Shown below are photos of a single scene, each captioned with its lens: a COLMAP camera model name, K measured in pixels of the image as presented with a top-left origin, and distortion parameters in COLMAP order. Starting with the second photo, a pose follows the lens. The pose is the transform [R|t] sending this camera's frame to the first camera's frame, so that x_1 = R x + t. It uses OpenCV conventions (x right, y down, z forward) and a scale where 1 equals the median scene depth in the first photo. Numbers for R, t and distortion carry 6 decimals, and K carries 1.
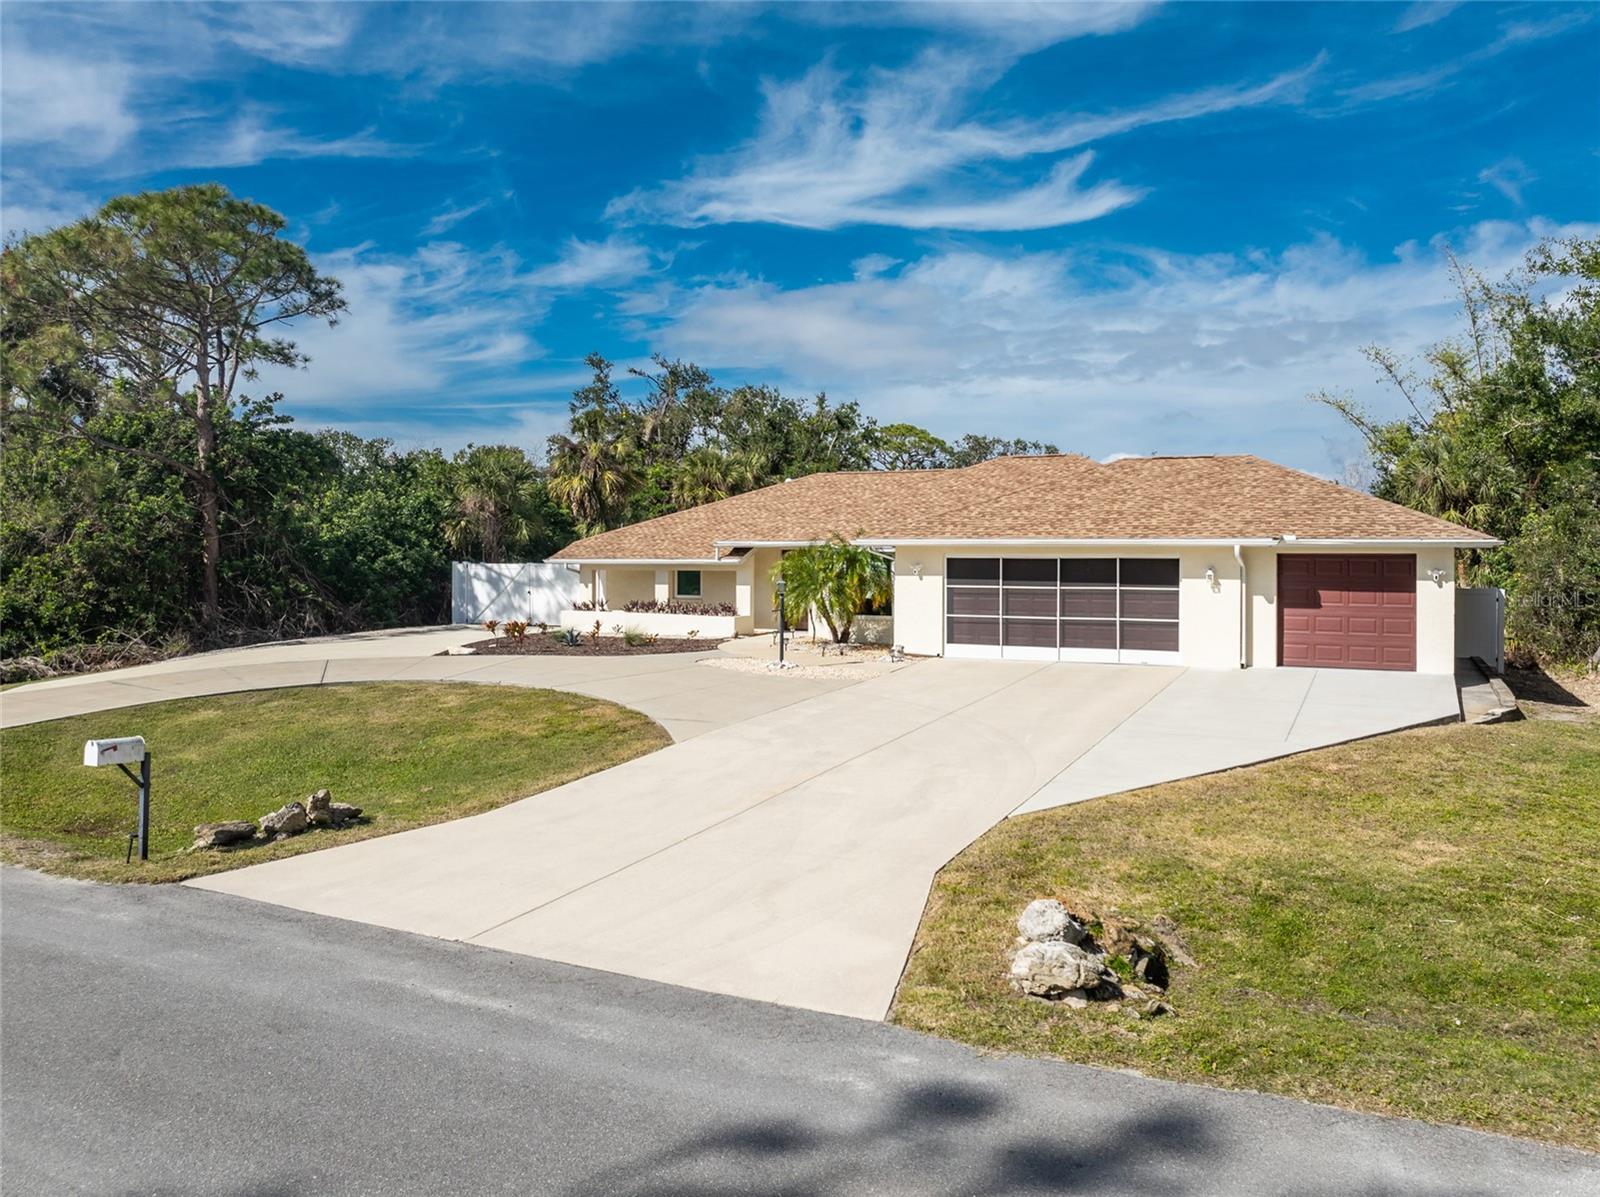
lens RADIAL K [[1203.6, 0, 812.2], [0, 1203.6, 556.1], [0, 0, 1]] dist [-0.041438, 0.001974]
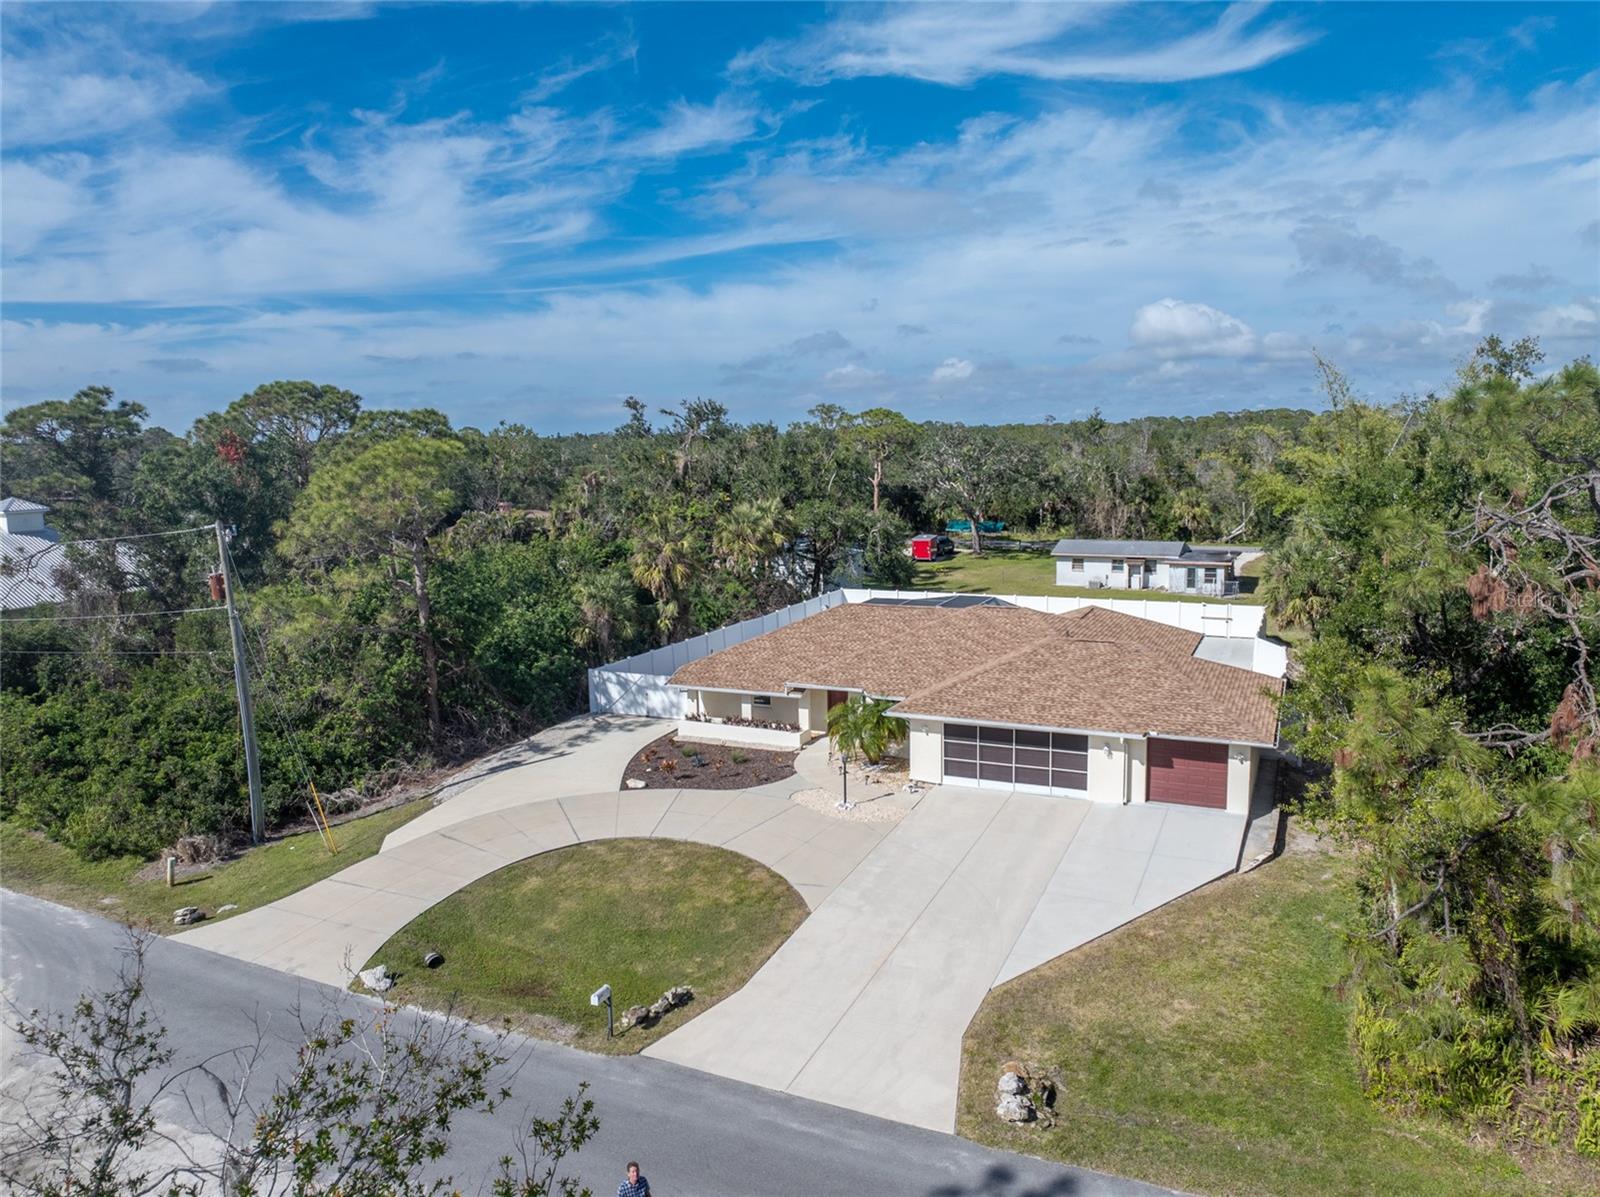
lens RADIAL K [[1113.4, 0, 800.0], [0, 1113.4, 598.5], [0, 0, 1]] dist [-0.037472, 0.002942]
pose [[0.999586, -0.026271, 0.011699, -0.063878], [0.024322, 0.989343, 0.143561, -0.265889], [-0.015345, -0.143217, 0.989572, -0.299851]]
